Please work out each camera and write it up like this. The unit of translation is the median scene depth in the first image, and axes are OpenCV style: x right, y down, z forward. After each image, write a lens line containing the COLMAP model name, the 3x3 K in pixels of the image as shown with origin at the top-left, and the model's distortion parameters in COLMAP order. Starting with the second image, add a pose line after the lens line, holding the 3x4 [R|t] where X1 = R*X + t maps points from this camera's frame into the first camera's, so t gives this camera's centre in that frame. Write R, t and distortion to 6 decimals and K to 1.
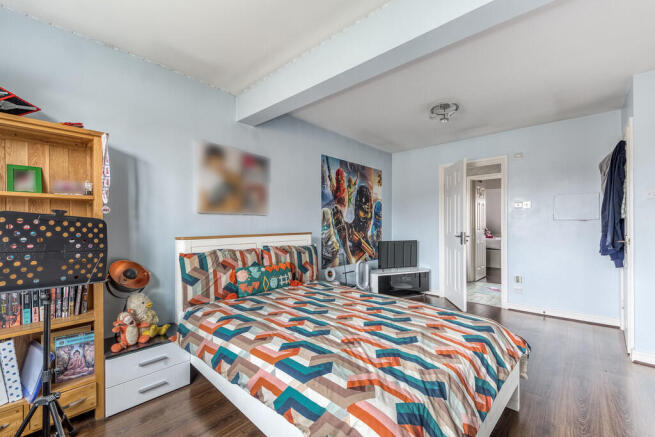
lens RADIAL K [[270.2, 0, 327.5], [0, 270.2, 218.5], [0, 0, 1]] dist [0.000414, -0.000028]
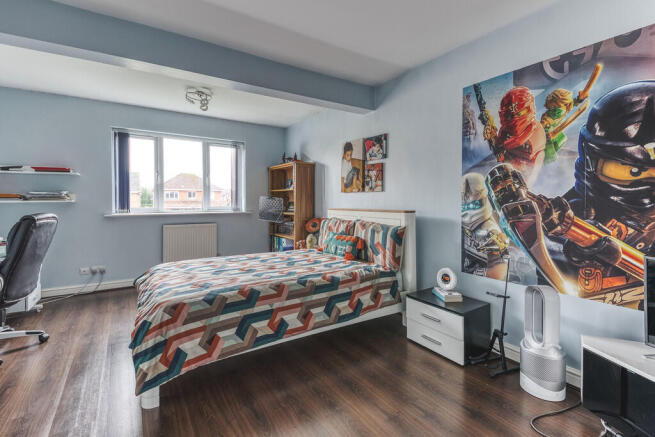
lens RADIAL K [[293.9, 0, 325.9], [0, 293.9, 206.8], [0, 0, 1]] dist [-0.001249, -0.000228]
pose [[-0.235748, 0.005529, -0.971799, 0.680561], [0.007835, 0.999962, 0.003788, 0.029666], [0.971783, -0.006721, -0.235782, 0.812199]]
